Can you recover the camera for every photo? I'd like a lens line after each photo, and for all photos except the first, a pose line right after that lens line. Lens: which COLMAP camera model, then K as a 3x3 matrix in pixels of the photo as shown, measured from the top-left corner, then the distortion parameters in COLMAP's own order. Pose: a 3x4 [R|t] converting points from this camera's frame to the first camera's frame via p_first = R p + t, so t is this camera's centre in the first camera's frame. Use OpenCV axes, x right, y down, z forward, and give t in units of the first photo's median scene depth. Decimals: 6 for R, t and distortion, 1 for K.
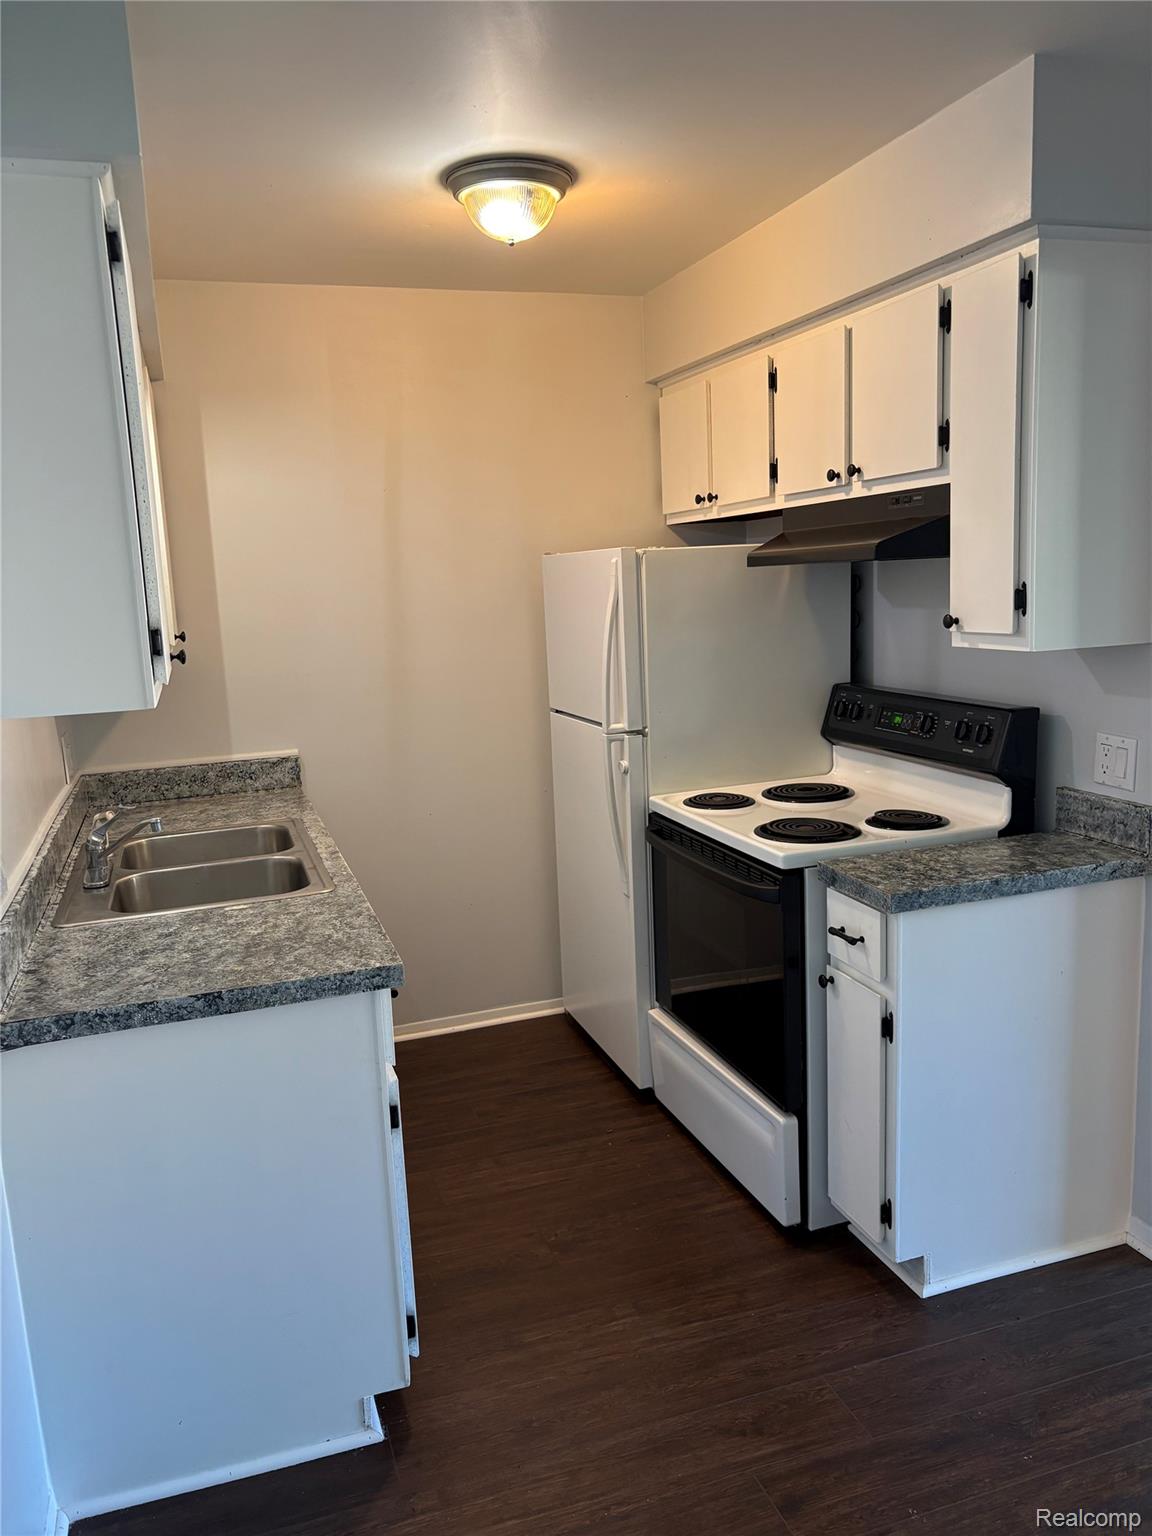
lens RADIAL K [[1106.5, 0, 576.0], [0, 1106.5, 768.0], [0, 0, 1]] dist [0.042430, -0.049270]
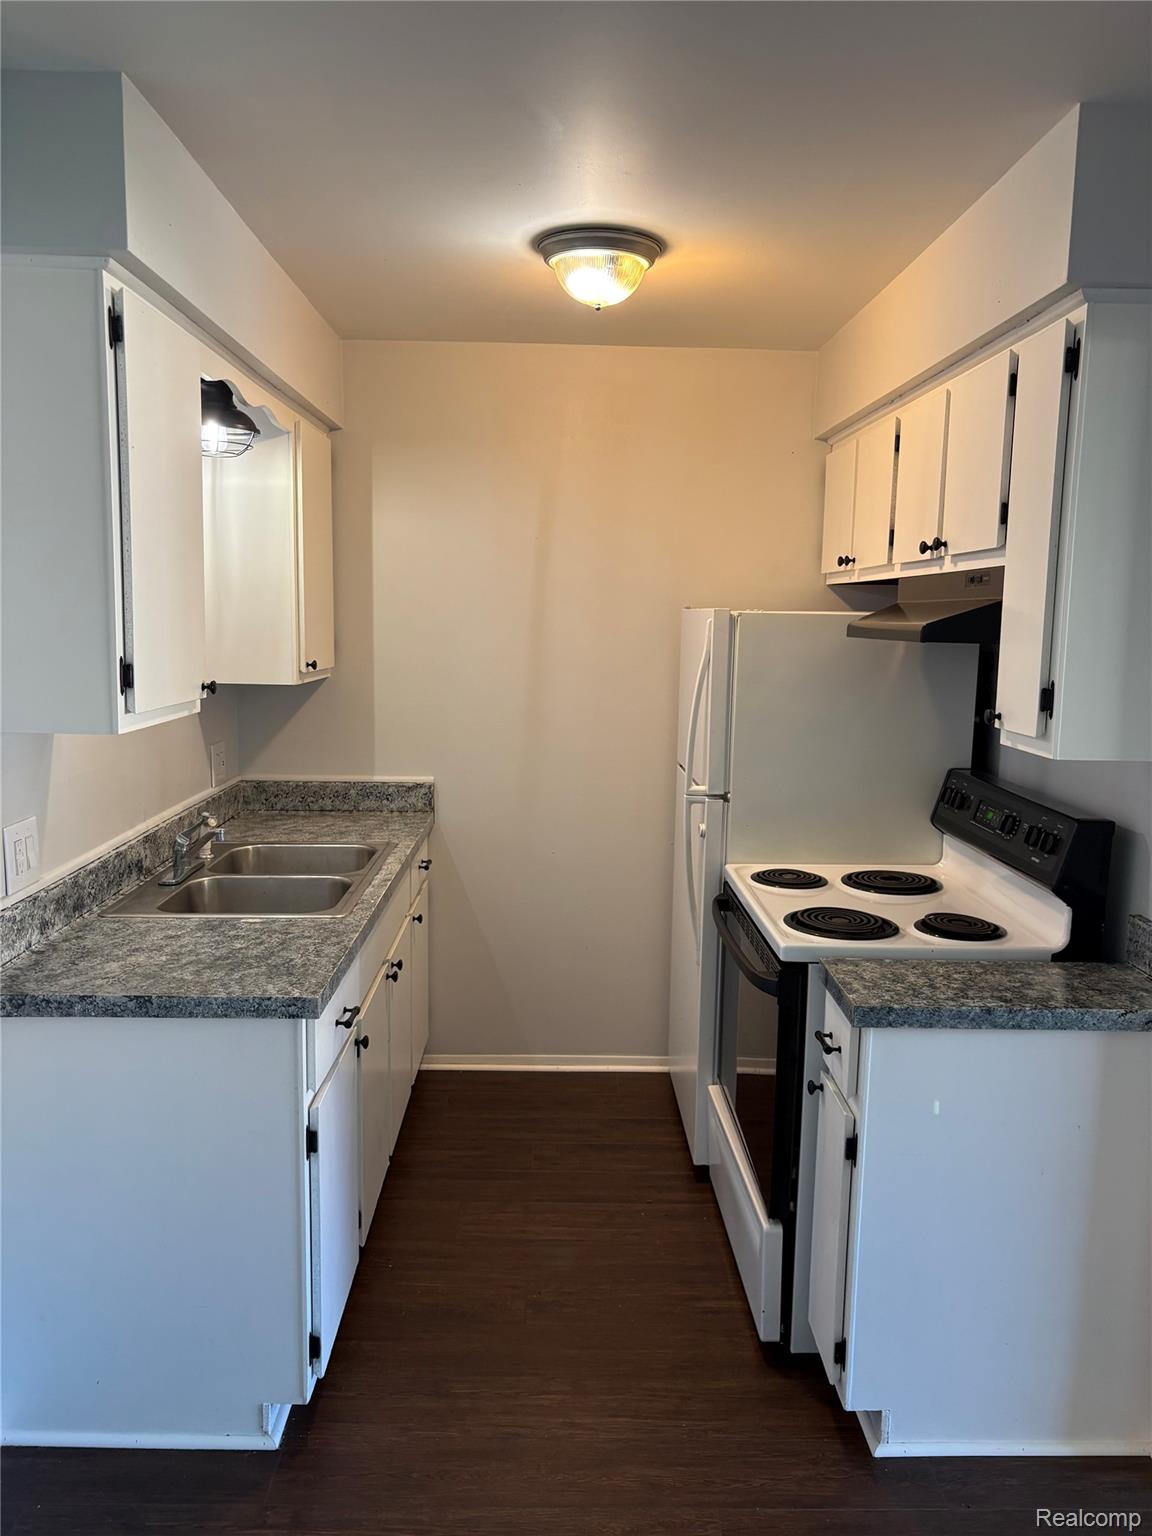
lens RADIAL K [[1106.5, 0, 576.0], [0, 1106.5, 768.0], [0, 0, 1]] dist [0.042763, -0.050313]
pose [[0.955594, 0.101963, -0.276486, 0.262417], [-0.110394, 0.993774, -0.015059, -0.037981], [0.273229, 0.044913, 0.960900, 0.037082]]
